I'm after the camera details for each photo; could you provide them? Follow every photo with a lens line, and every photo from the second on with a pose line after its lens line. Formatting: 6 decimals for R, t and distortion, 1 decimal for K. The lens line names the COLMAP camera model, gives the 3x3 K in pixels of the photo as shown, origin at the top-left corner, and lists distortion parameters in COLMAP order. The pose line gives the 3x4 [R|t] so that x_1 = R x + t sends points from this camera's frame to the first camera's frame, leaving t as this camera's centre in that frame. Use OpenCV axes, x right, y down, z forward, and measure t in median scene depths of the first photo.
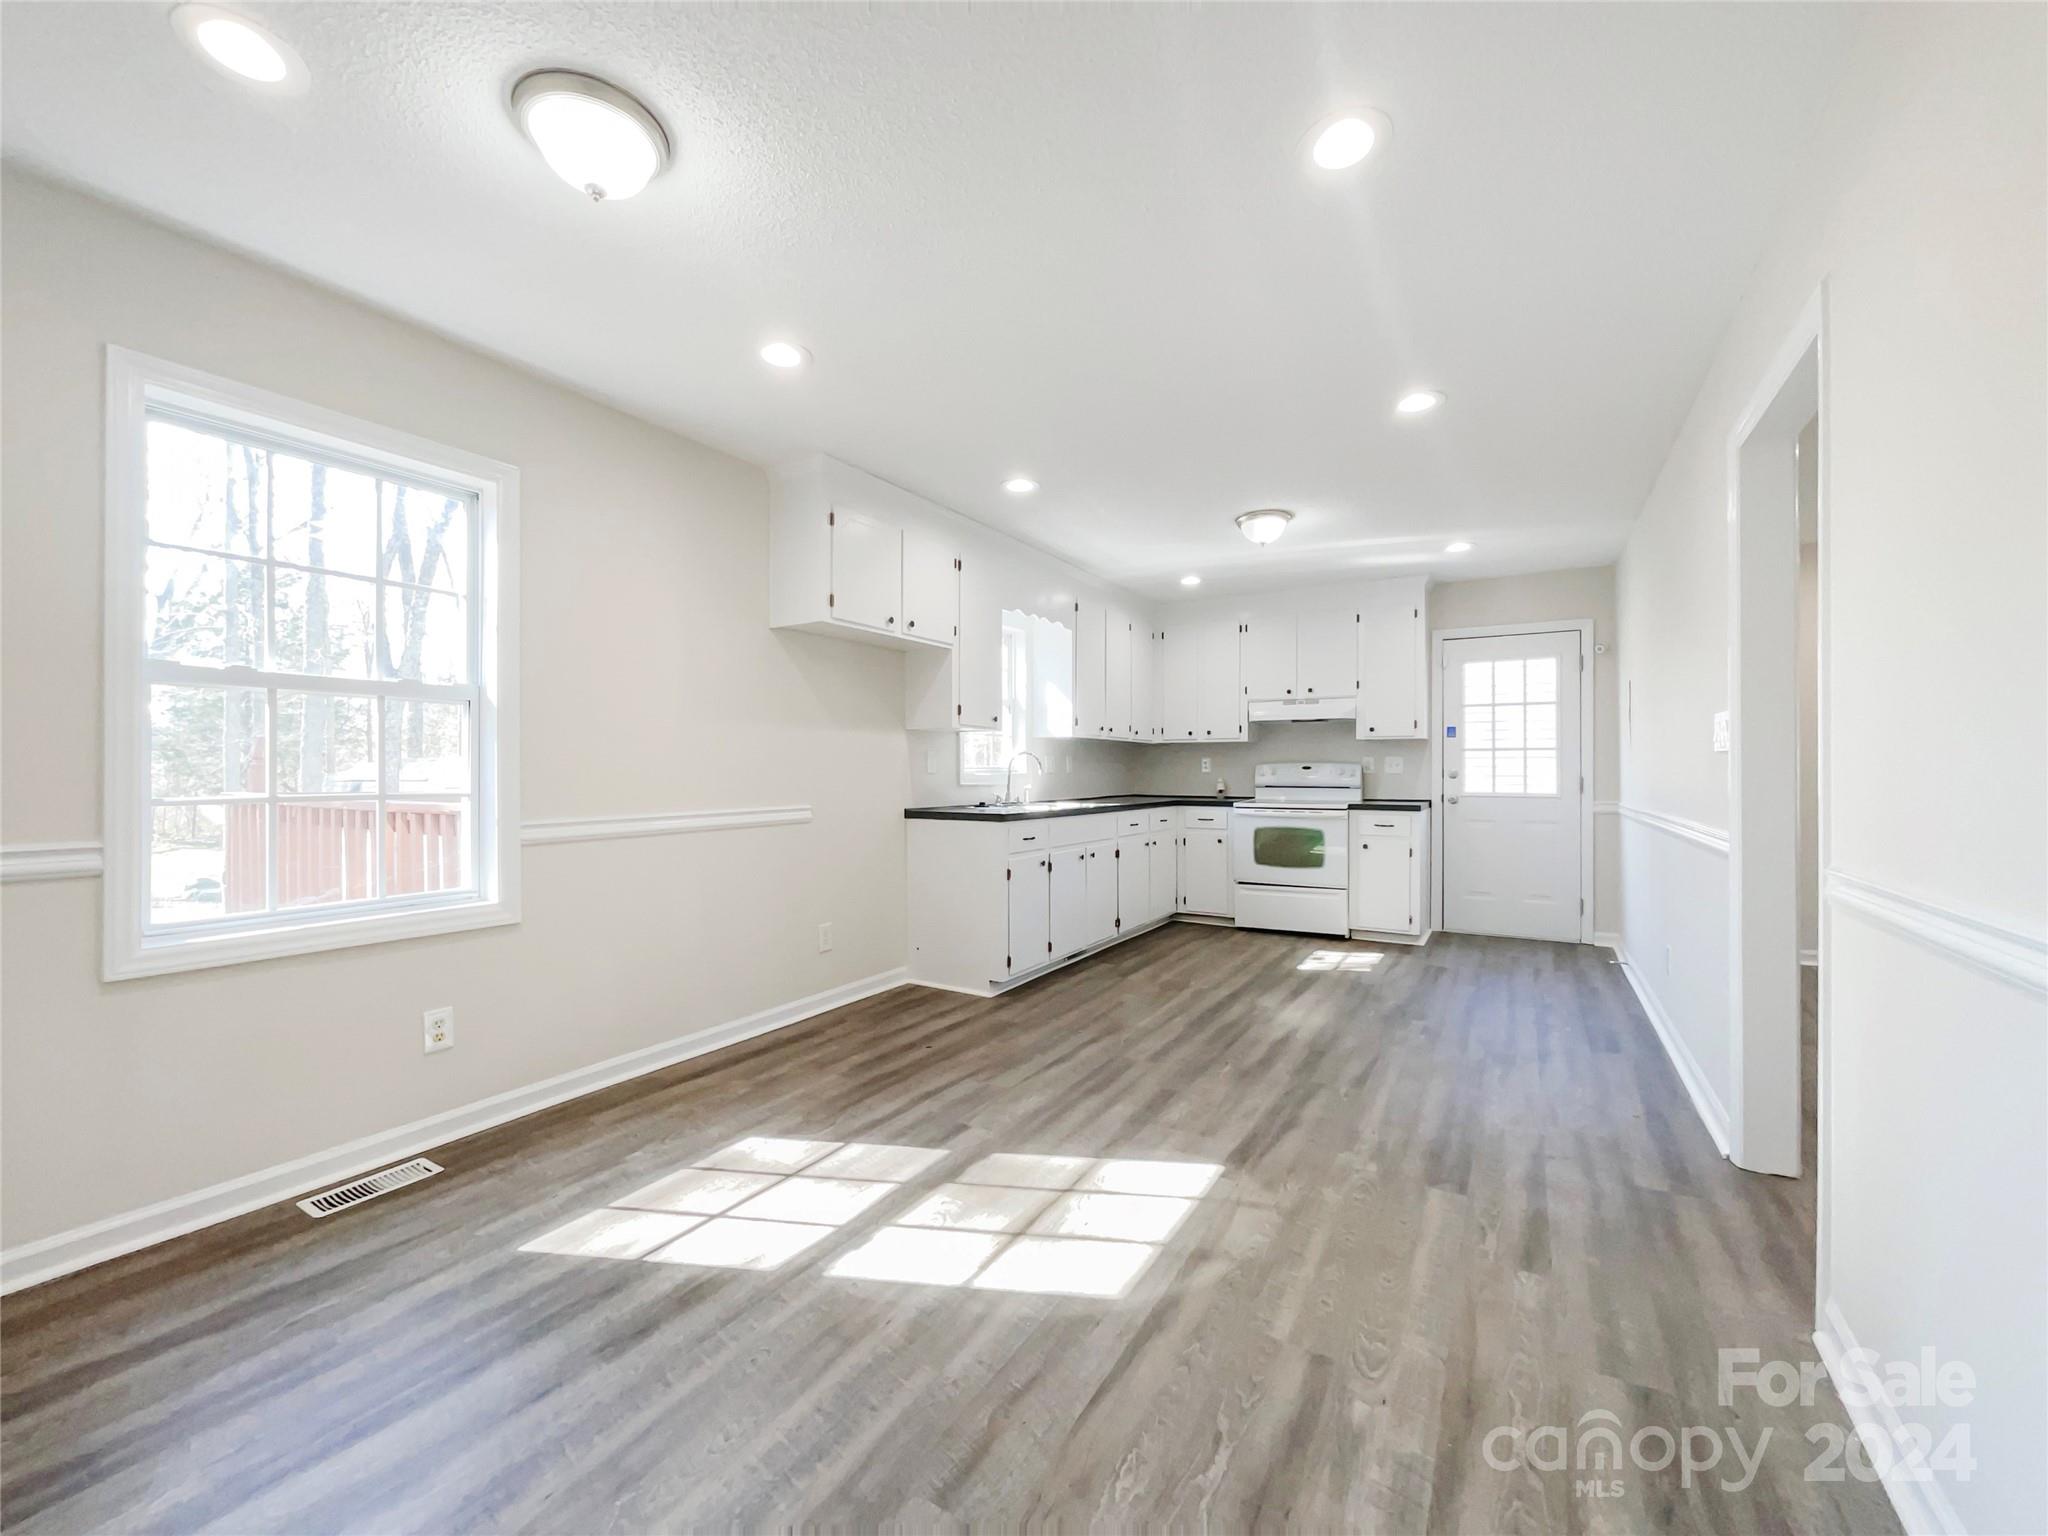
lens RADIAL K [[824.6, 0, 1024.0], [0, 824.6, 768.0], [0, 0, 1]] dist [-0.013454, 0.007513]
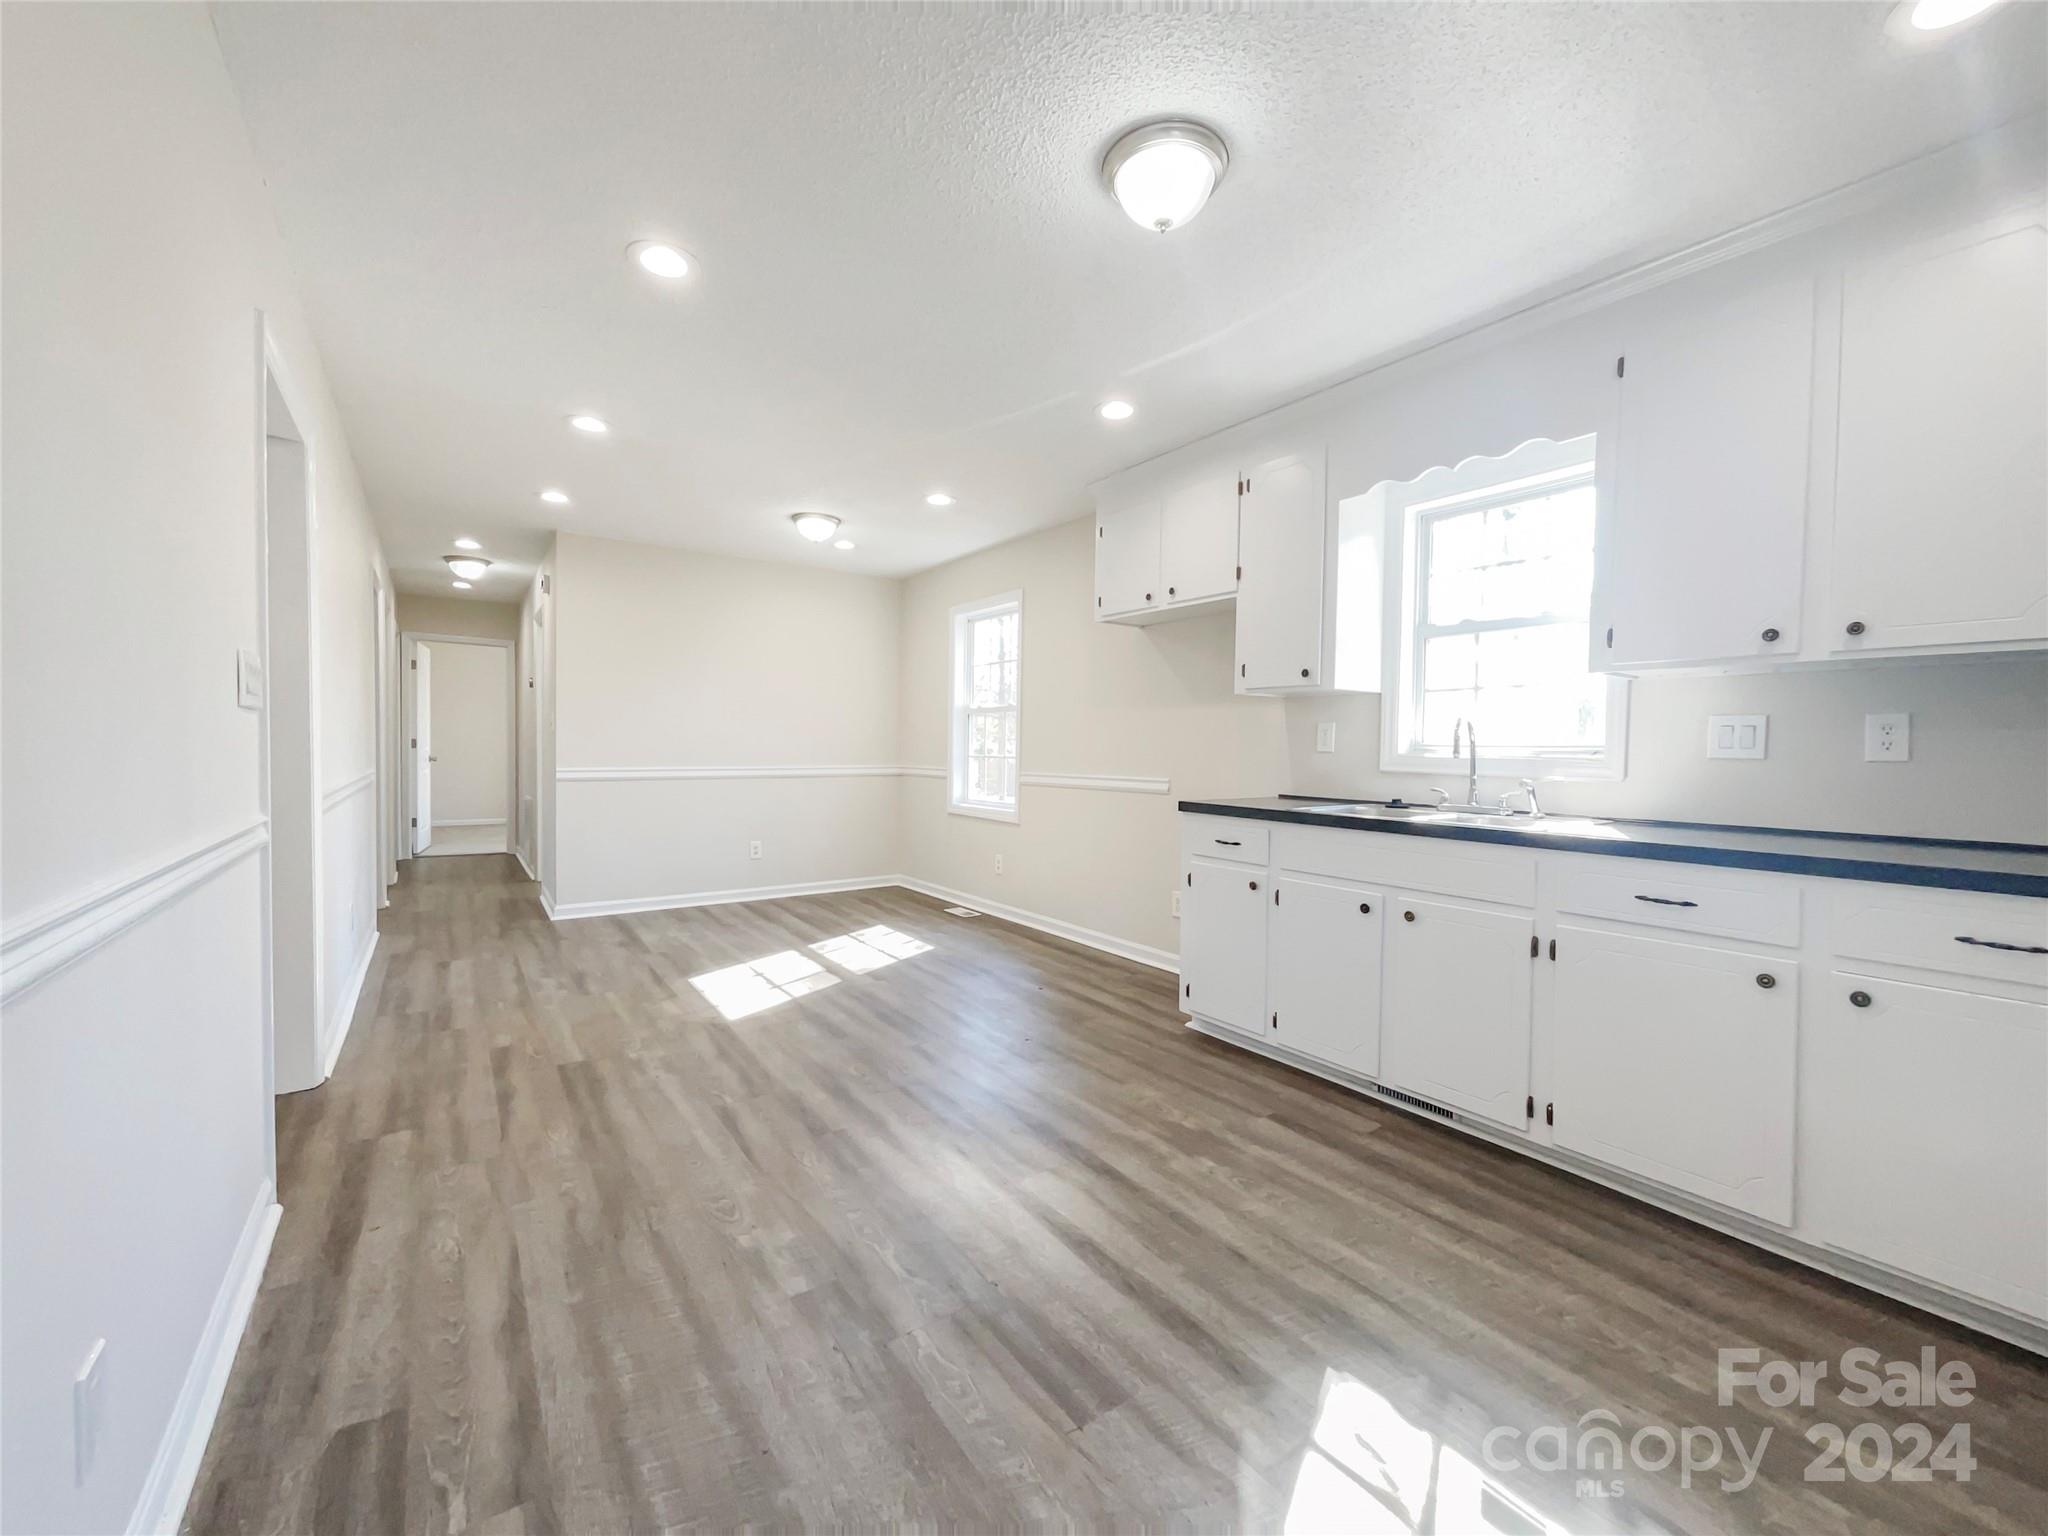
lens RADIAL K [[824.6, 0, 1024.0], [0, 824.6, 768.0], [0, 0, 1]] dist [-0.013454, 0.007513]
pose [[-0.400467, 0.018804, -0.916118, 0.595592], [-0.008662, 0.999667, 0.024306, 0.004477], [0.916270, 0.017669, -0.400171, 0.915818]]
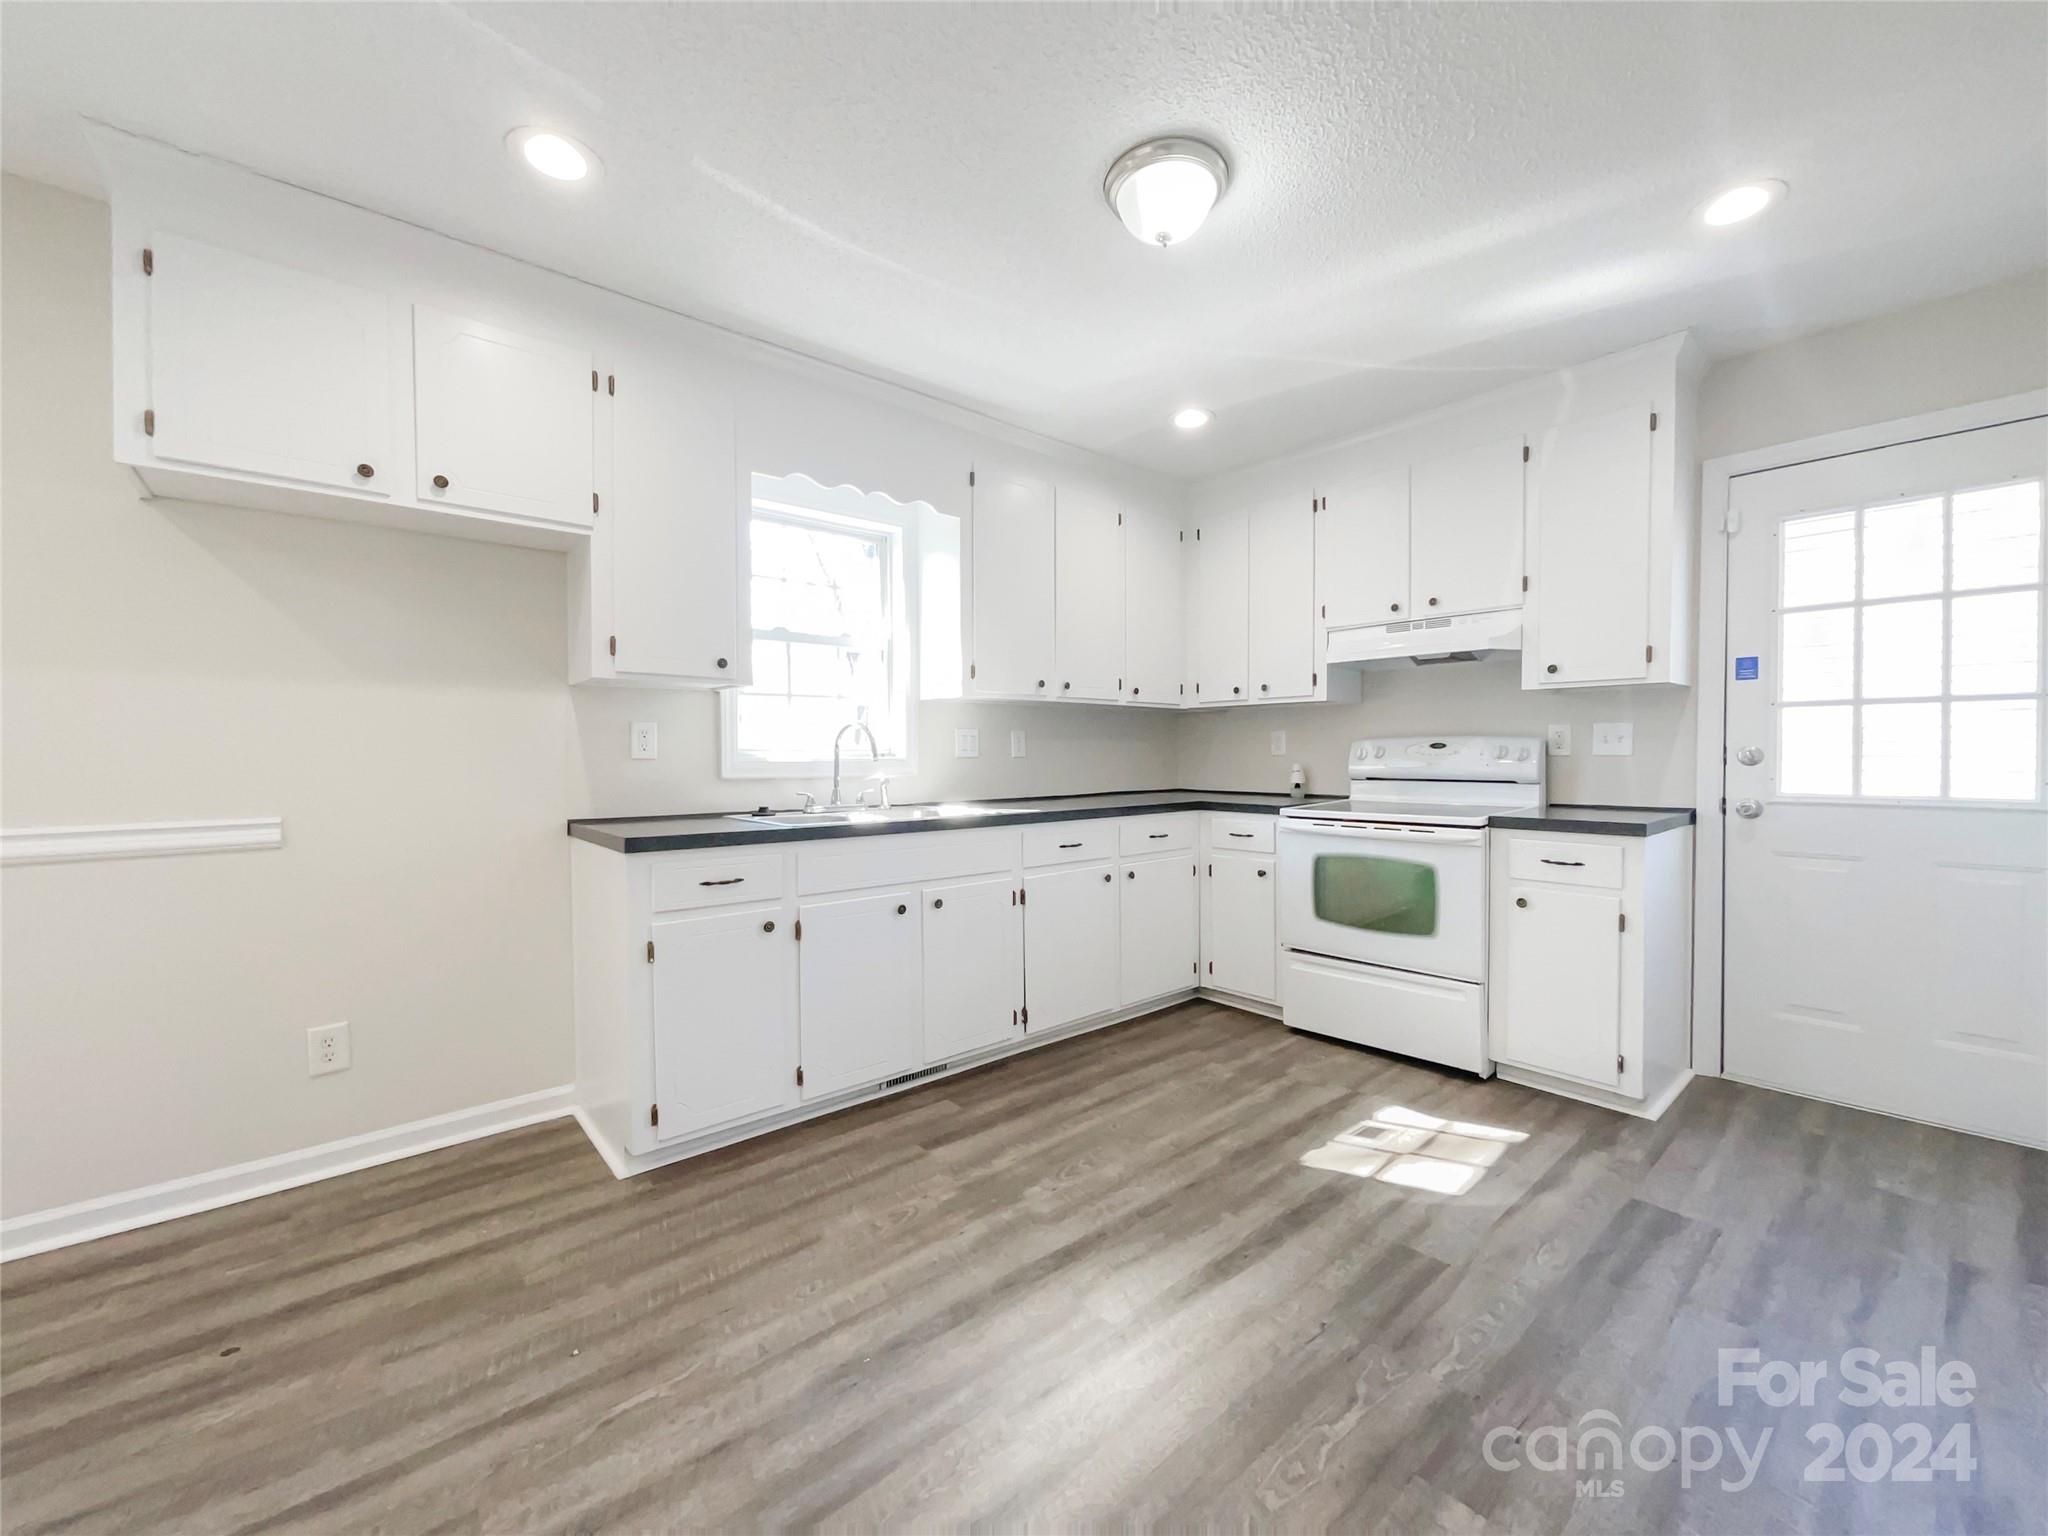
lens RADIAL K [[824.6, 0, 1024.0], [0, 824.6, 768.0], [0, 0, 1]] dist [-0.013454, 0.007513]
pose [[0.951550, 0.000190, -0.307495, 0.290058], [0.006296, 0.999778, 0.020102, 0.002421], [0.307430, -0.021064, 0.951337, 0.452472]]
